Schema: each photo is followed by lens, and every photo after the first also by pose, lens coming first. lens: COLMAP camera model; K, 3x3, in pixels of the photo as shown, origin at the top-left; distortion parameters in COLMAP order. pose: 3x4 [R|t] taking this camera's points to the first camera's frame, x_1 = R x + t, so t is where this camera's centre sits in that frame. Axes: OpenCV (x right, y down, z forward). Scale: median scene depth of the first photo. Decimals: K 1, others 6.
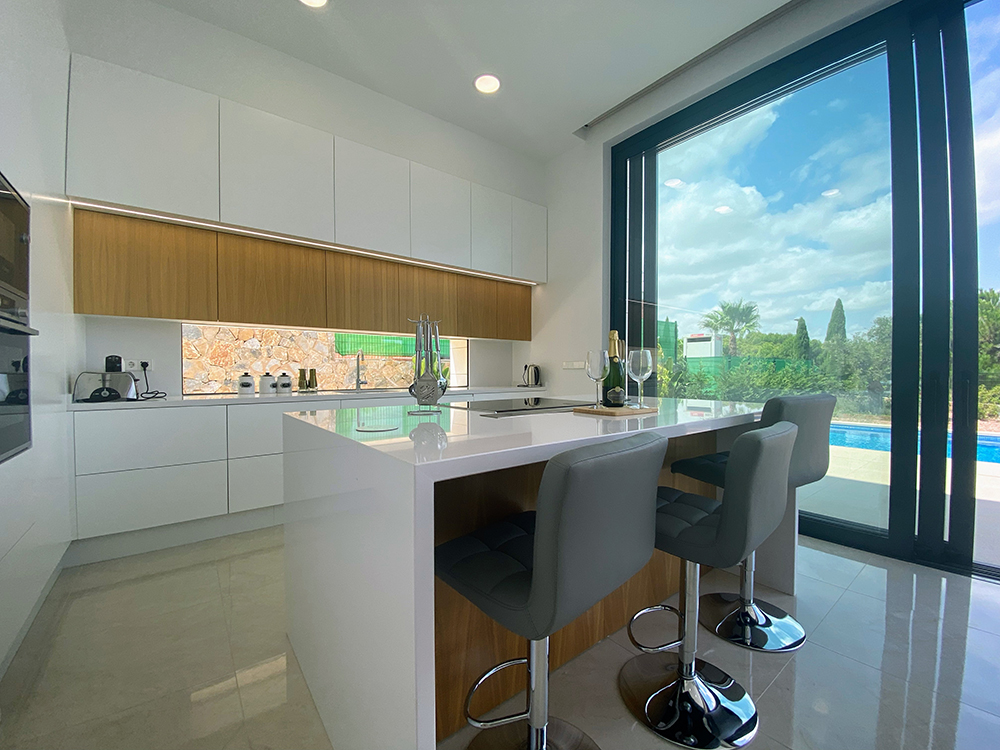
lens RADIAL K [[408.5, 0, 495.9], [0, 408.5, 374.2], [0, 0, 1]] dist [-0.030307, -0.003595]
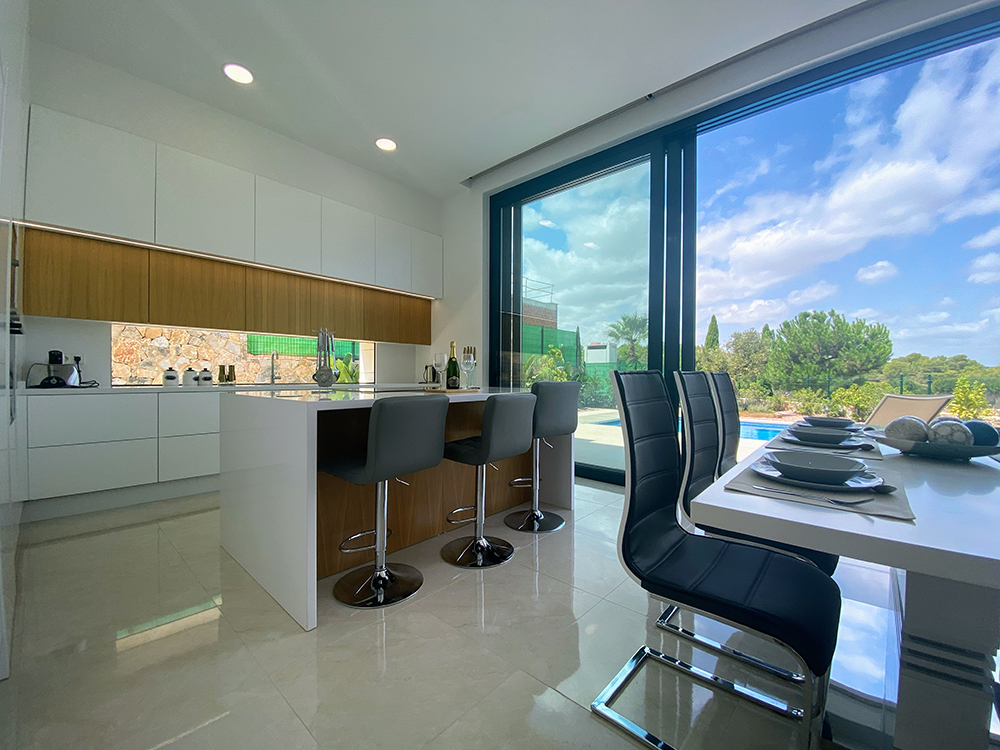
lens RADIAL K [[408.5, 0, 508.2], [0, 408.5, 375.0], [0, 0, 1]] dist [-0.030307, -0.003595]
pose [[0.977942, 0.008627, 0.208696, 0.081208], [-0.006979, 0.999938, -0.008629, 0.017994], [-0.208758, 0.006982, 0.977942, -0.280312]]
